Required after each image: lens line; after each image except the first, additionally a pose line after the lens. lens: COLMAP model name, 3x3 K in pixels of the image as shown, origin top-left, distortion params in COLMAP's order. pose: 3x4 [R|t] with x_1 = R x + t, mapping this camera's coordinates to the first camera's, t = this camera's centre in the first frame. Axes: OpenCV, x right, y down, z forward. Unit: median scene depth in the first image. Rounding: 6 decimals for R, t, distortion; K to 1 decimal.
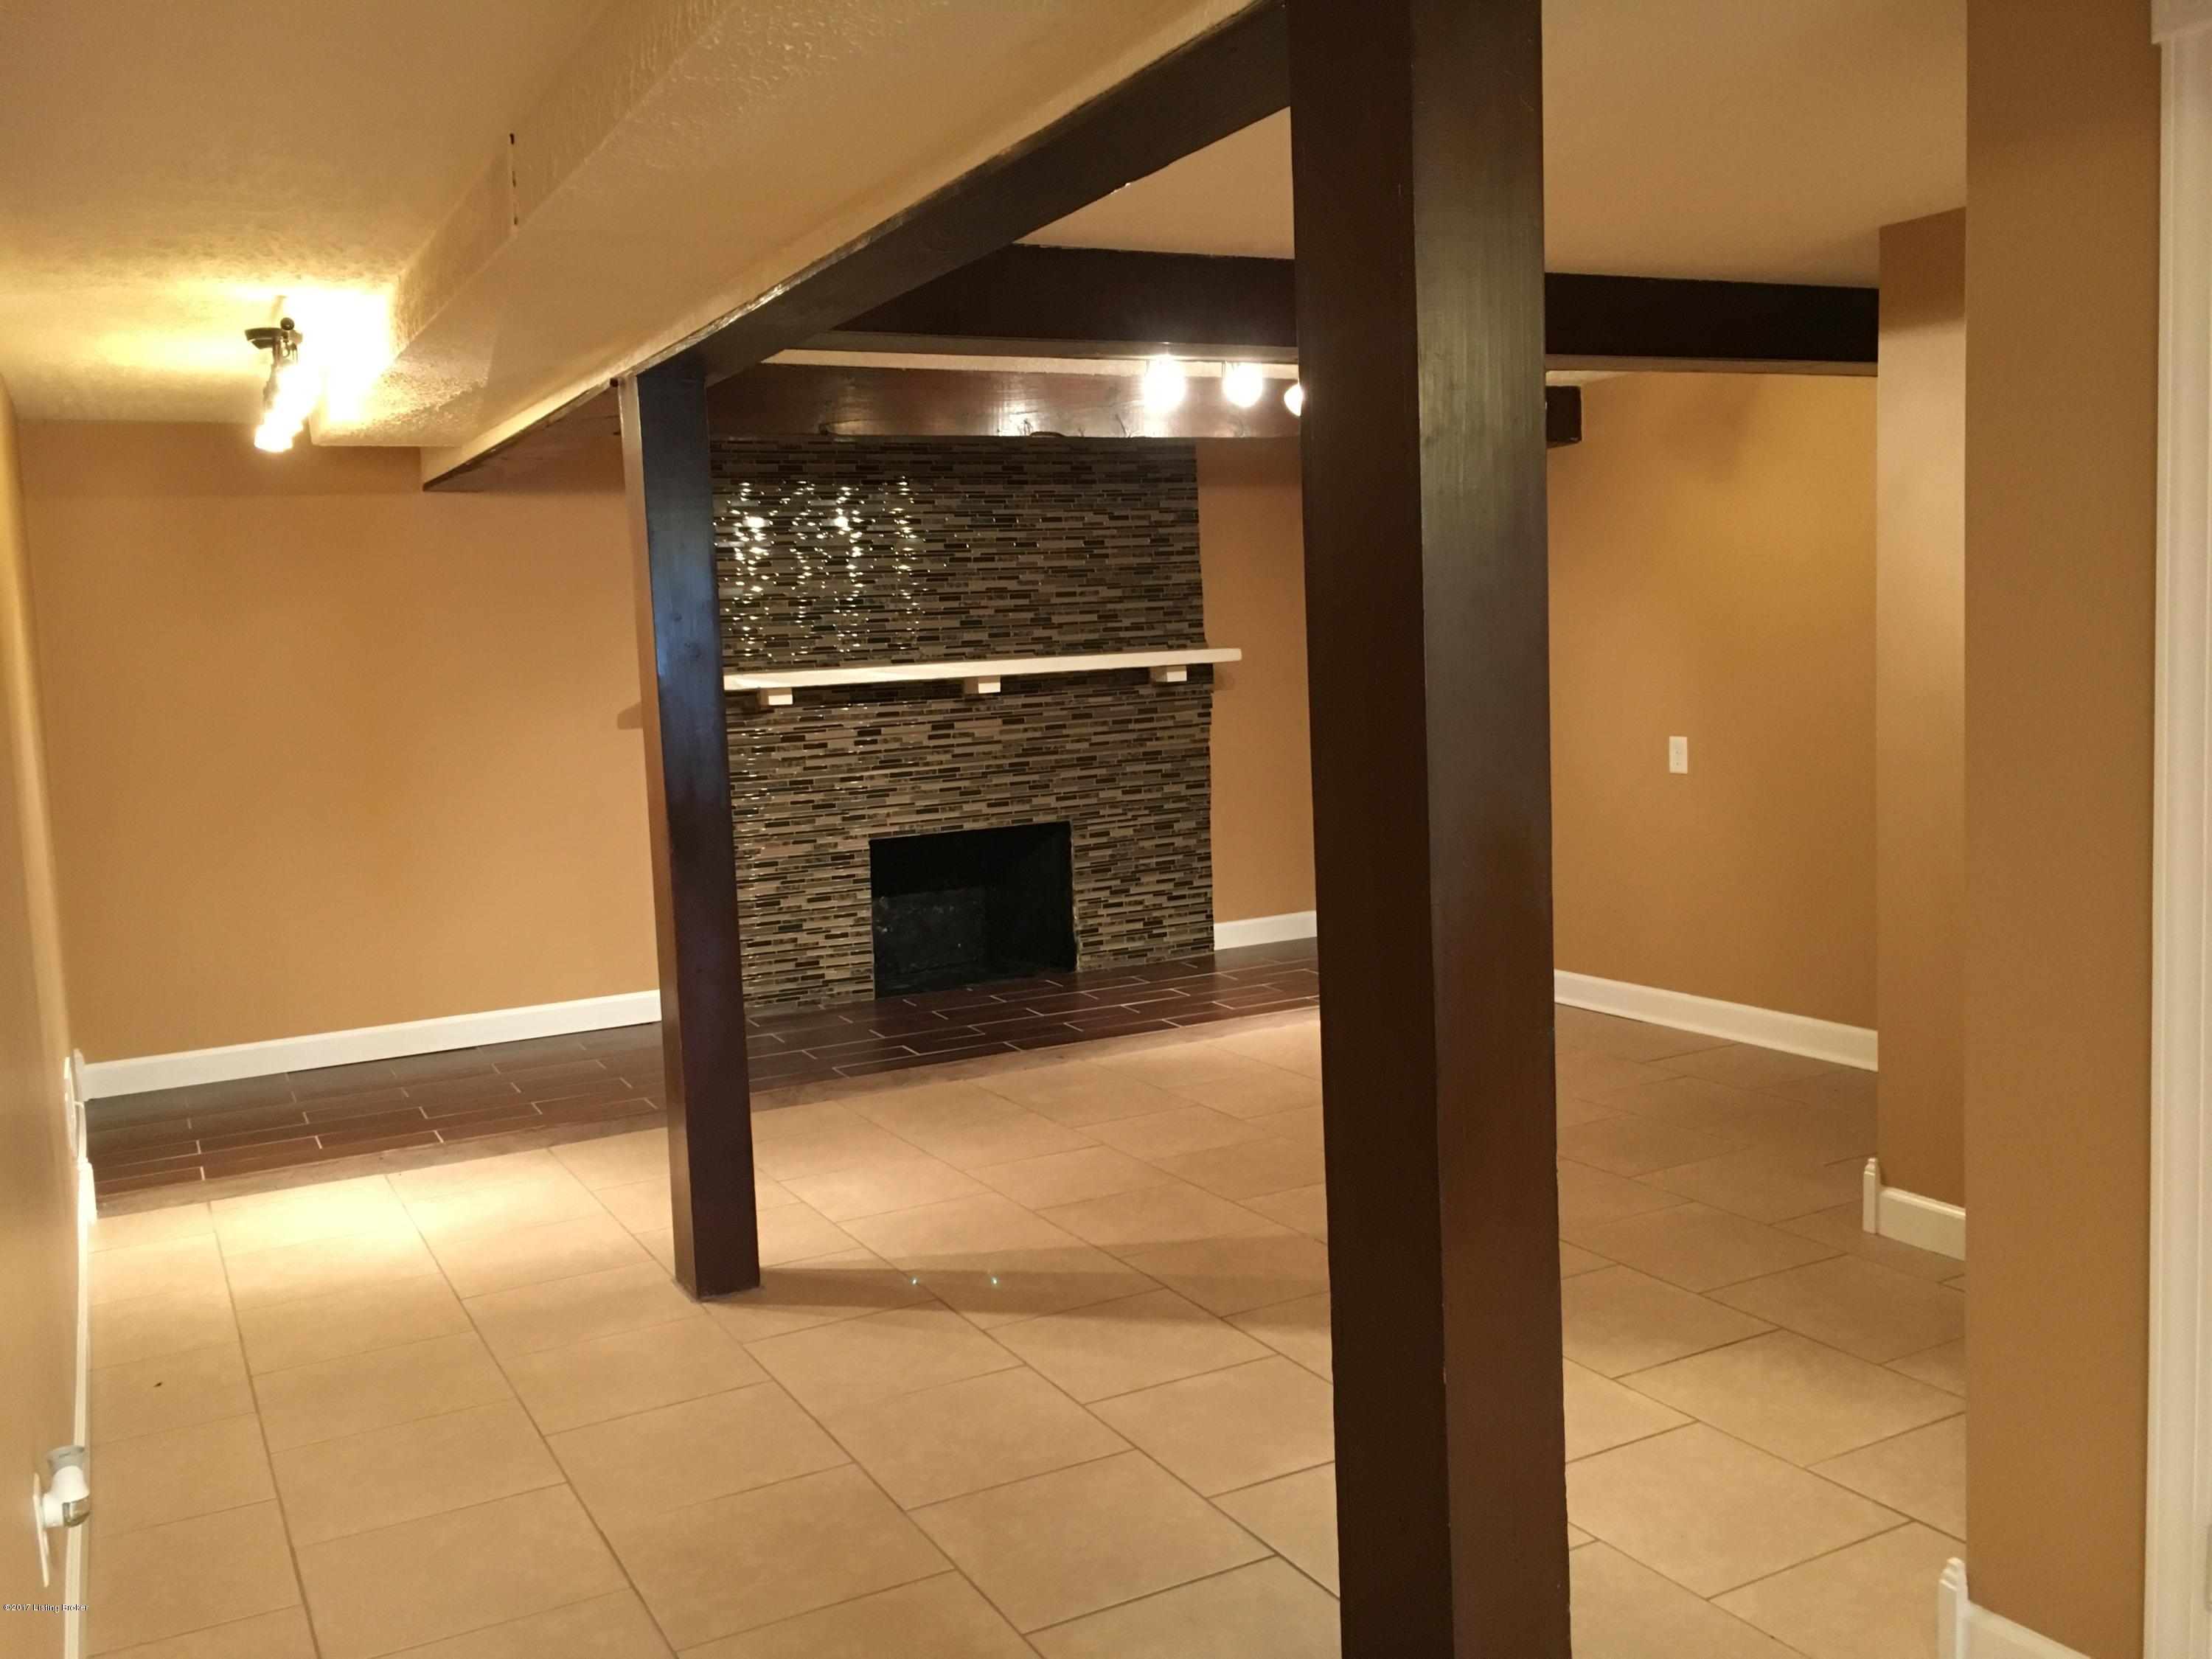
lens RADIAL K [[1898.6, 0, 1107.3], [0, 1898.6, 831.3], [0, 0, 1]] dist [0.057063, -0.059849]
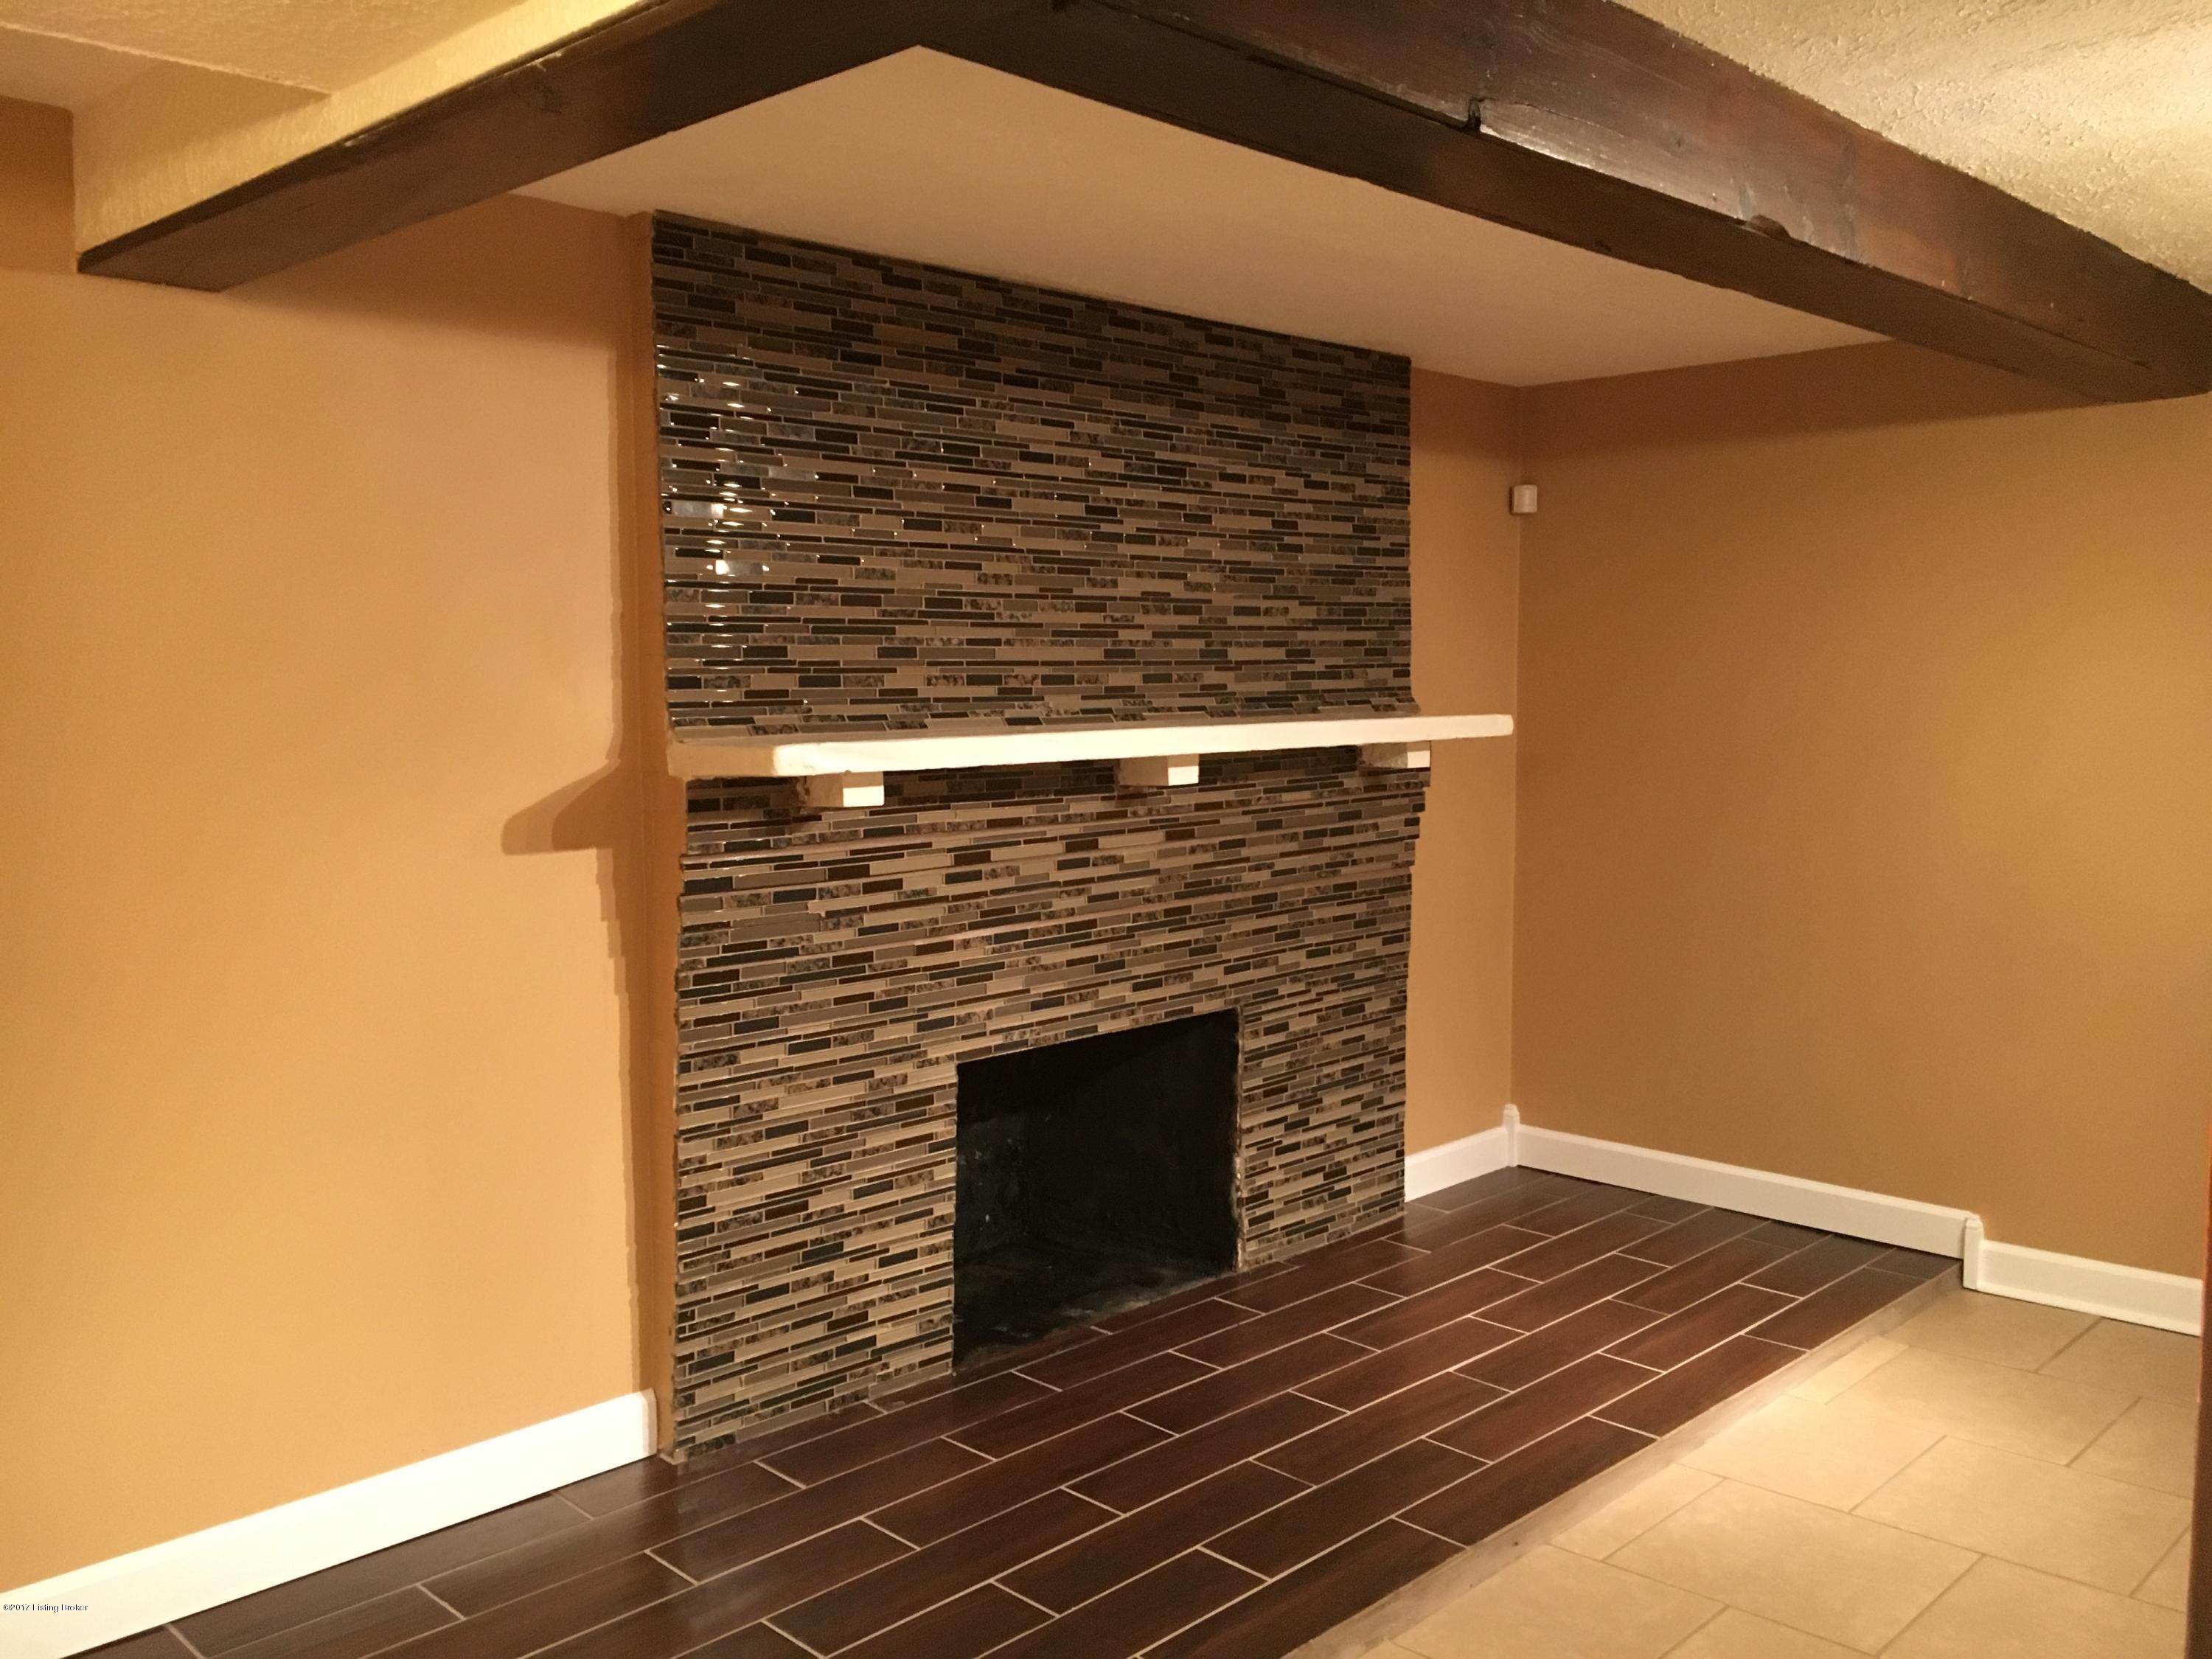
lens RADIAL K [[1898.6, 0, 1106.3], [0, 1898.6, 829.1], [0, 0, 1]] dist [0.057063, -0.059849]
pose [[0.957585, 0.016465, 0.287680, -0.227024], [-0.008906, 0.999580, -0.027565, -0.043791], [-0.288014, 0.023834, 0.957330, 0.473835]]
